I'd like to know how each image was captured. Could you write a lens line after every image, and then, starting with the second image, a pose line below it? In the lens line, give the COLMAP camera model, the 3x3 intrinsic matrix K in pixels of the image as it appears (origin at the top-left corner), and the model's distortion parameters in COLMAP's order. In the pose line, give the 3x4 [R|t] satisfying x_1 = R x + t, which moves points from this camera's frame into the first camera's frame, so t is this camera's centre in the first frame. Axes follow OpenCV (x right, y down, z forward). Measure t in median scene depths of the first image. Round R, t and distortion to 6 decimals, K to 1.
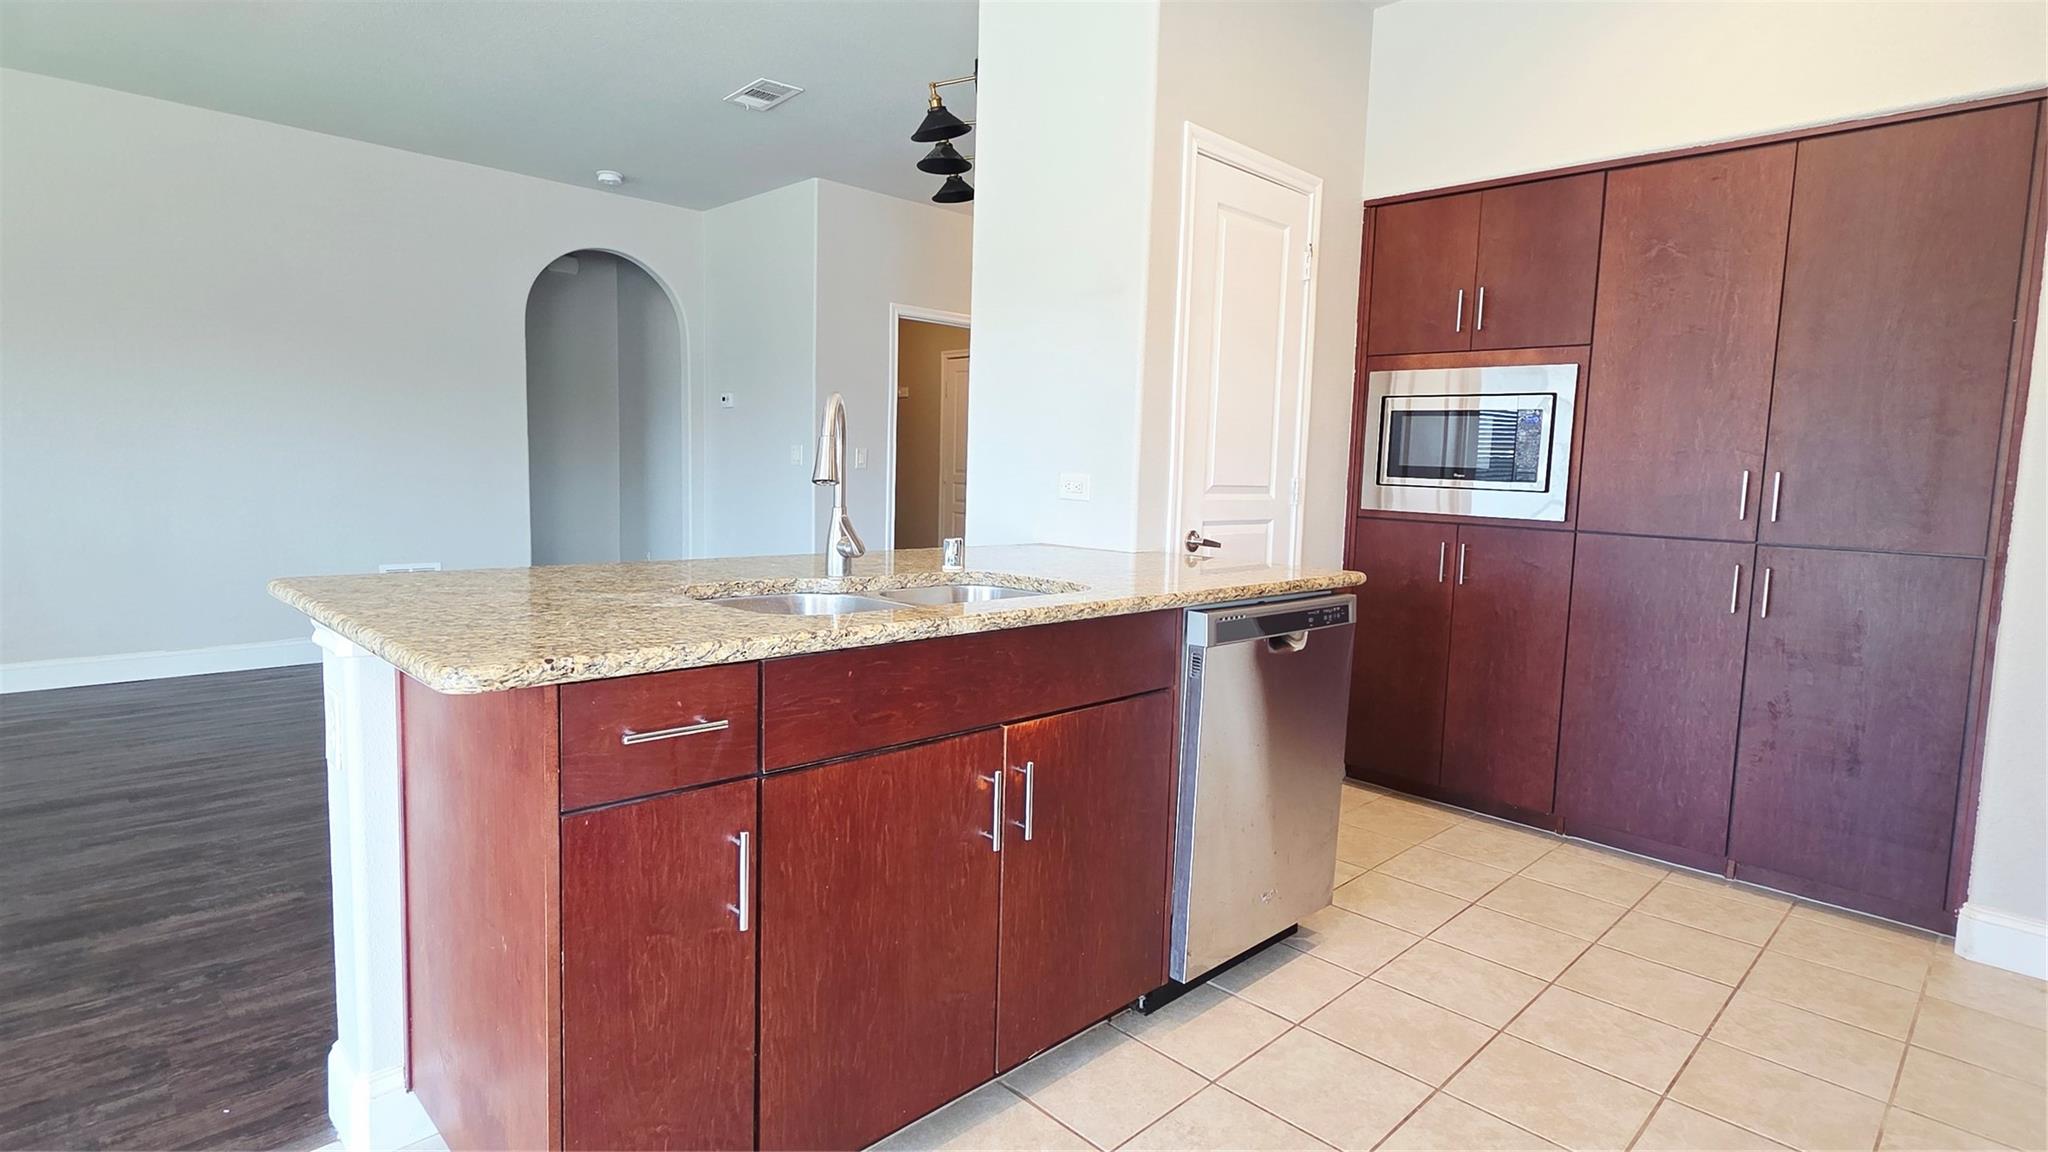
lens RADIAL K [[1031.0, 0, 1027.9], [0, 1031.0, 566.1], [0, 0, 1]] dist [0.001304, 0.002989]
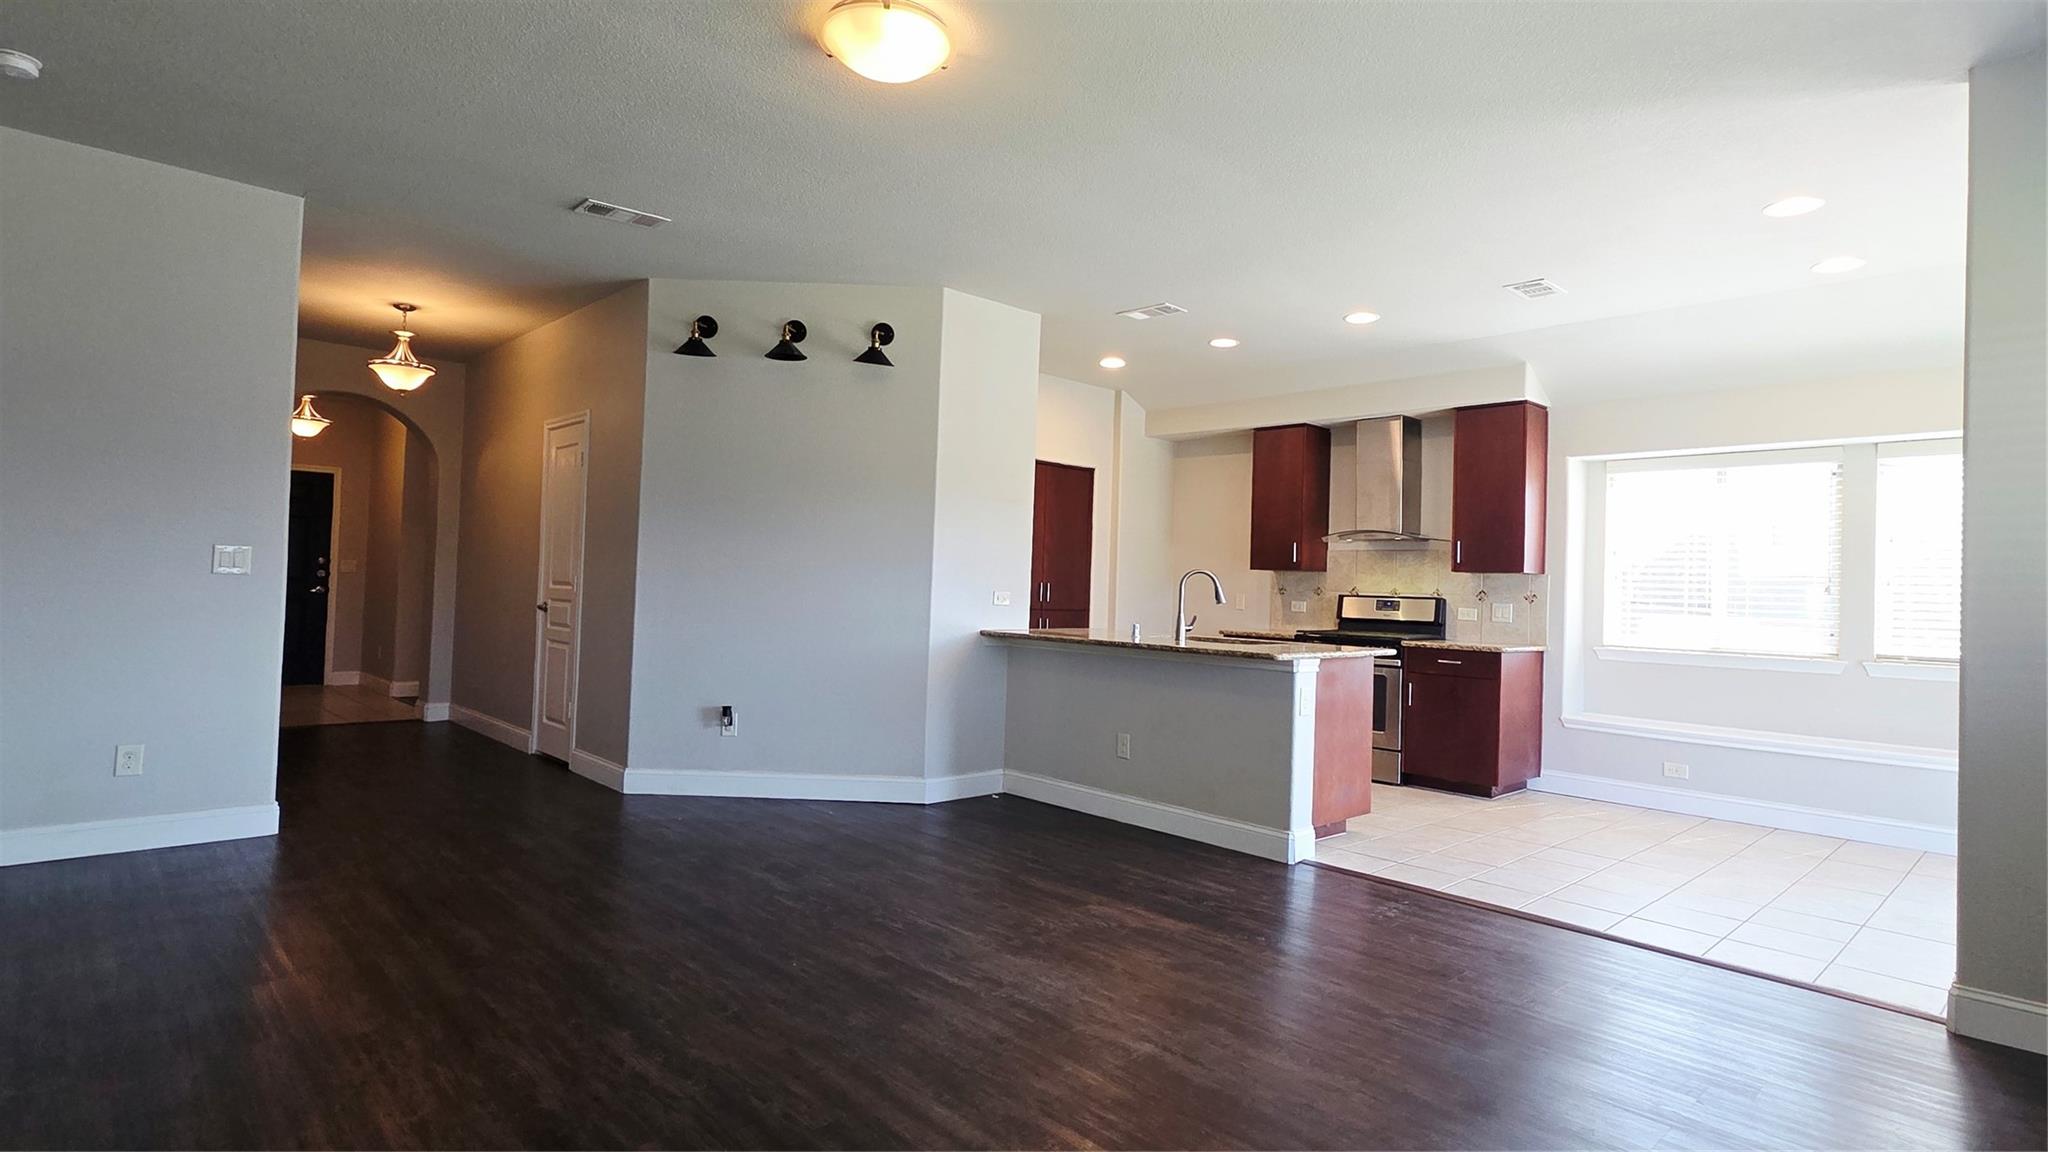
lens RADIAL K [[1031.0, 0, 1037.6], [0, 1031.0, 563.6], [0, 0, 1]] dist [0.001304, 0.002989]
pose [[0.027981, -0.006157, 0.999589, -1.802203], [0.066385, 0.997785, 0.004288, -0.139765], [-0.997402, 0.066238, 0.028328, 0.848447]]
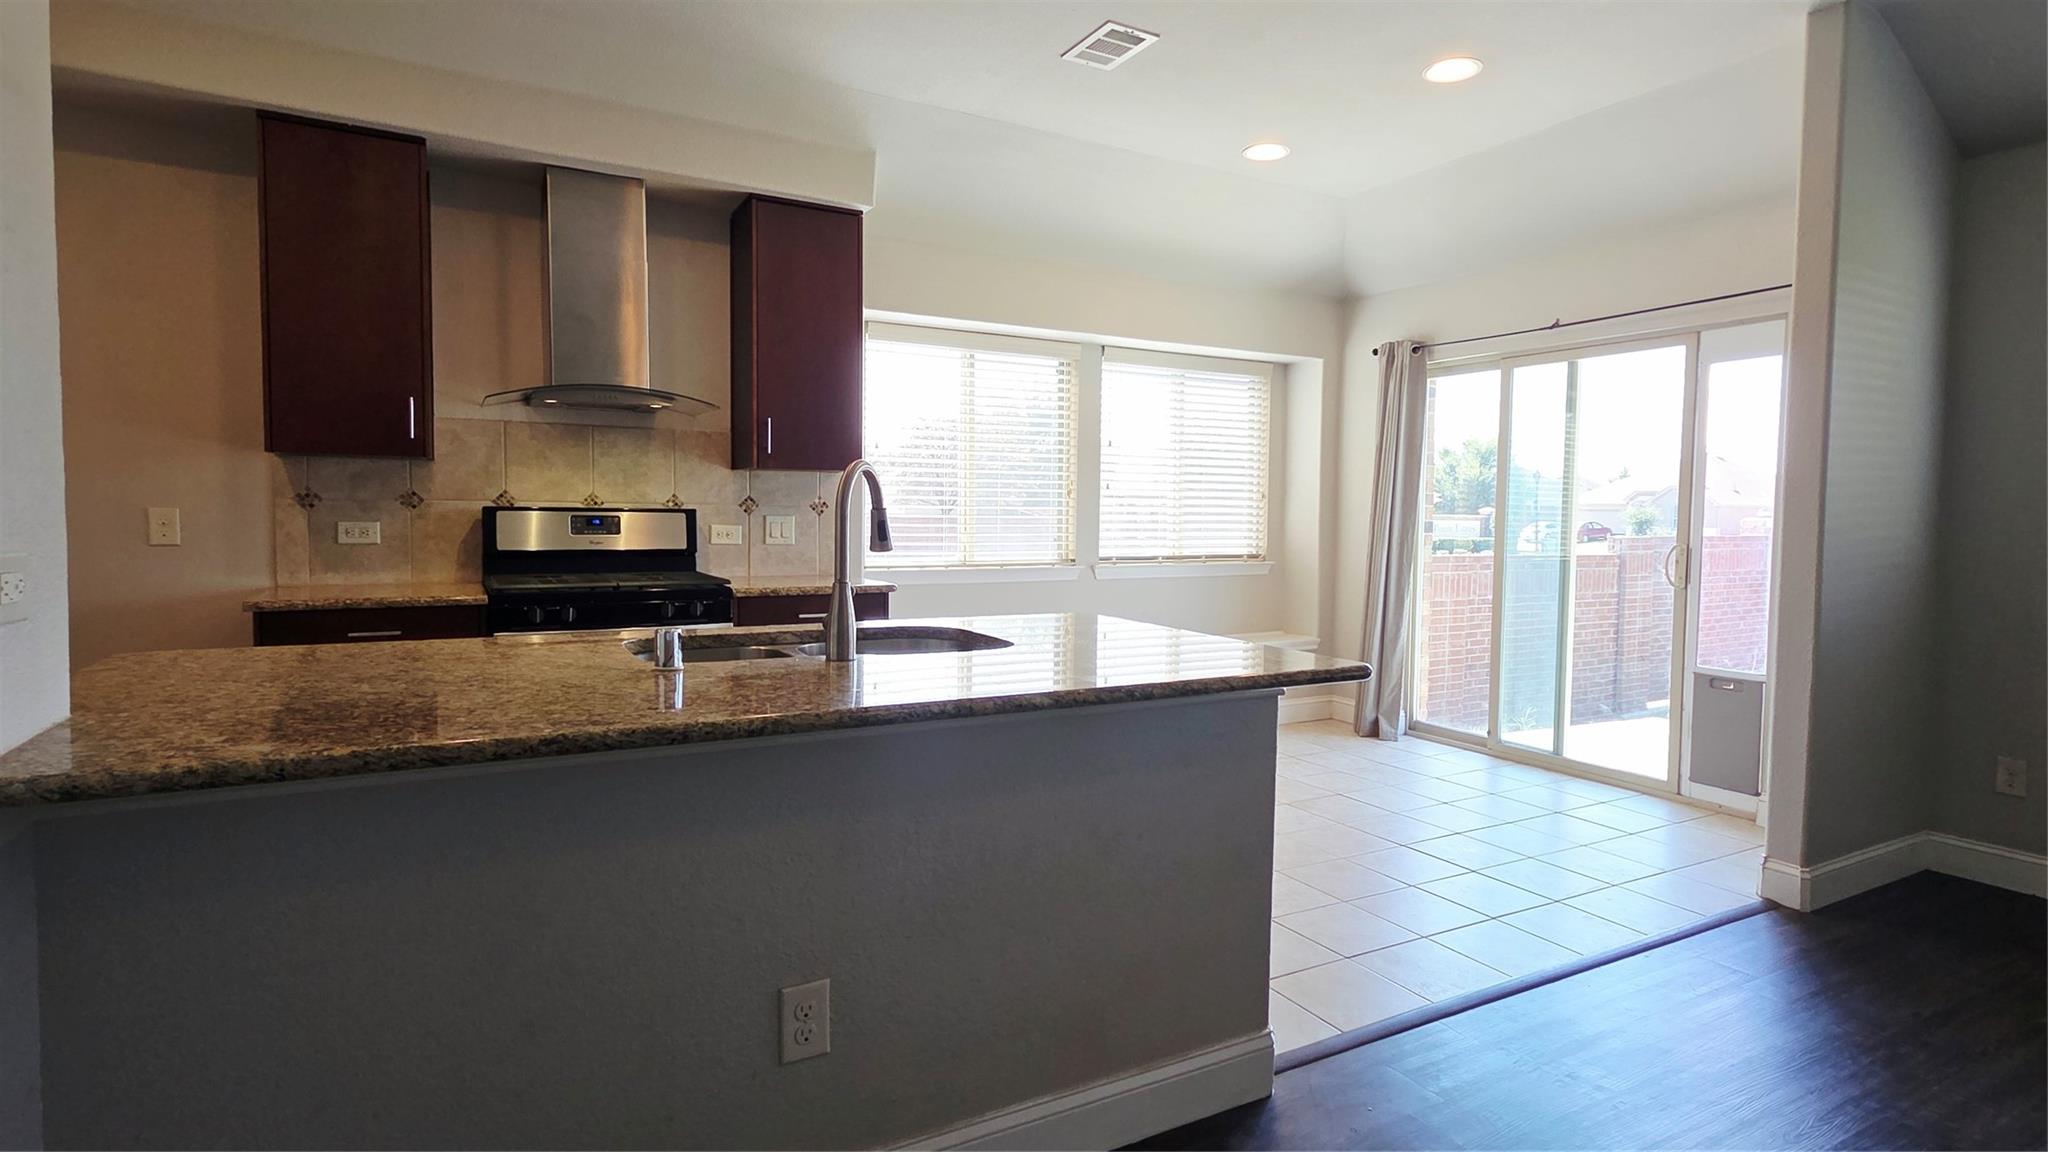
lens RADIAL K [[1031.0, 0, 1022.8], [0, 1031.0, 559.2], [0, 0, 1]] dist [0.001304, 0.002989]
pose [[-0.961635, -0.056326, 0.268489, -0.369616], [-0.016136, 0.988614, 0.149608, -0.142441], [-0.273859, 0.139536, -0.951594, 1.205409]]
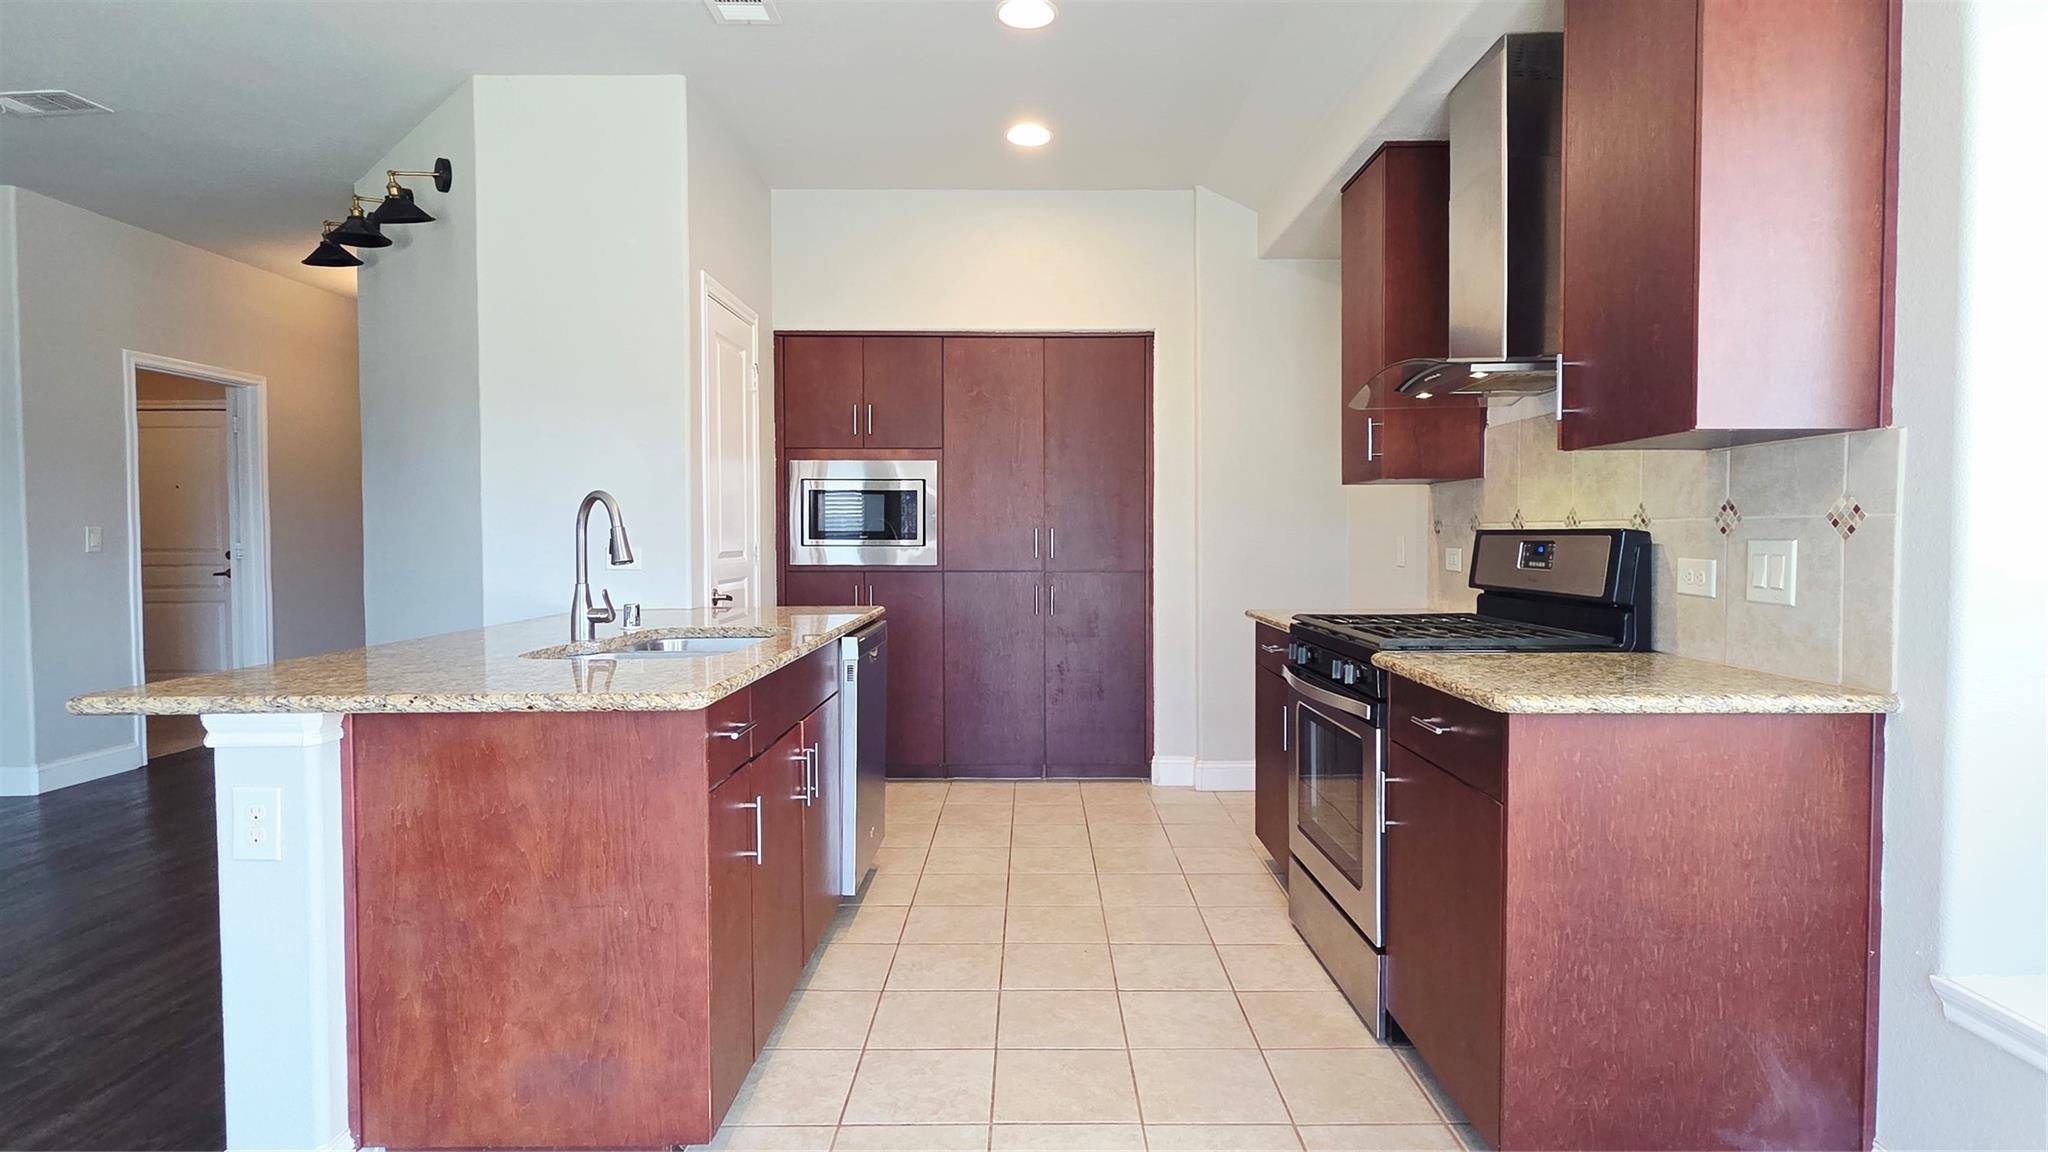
lens RADIAL K [[1031.0, 0, 1033.4], [0, 1031.0, 569.8], [0, 0, 1]] dist [0.001304, 0.002989]
pose [[0.705457, -0.058377, 0.706344, -0.445269], [0.094881, 0.995410, -0.012495, -0.004987], [-0.702373, 0.075833, 0.707758, -0.155626]]
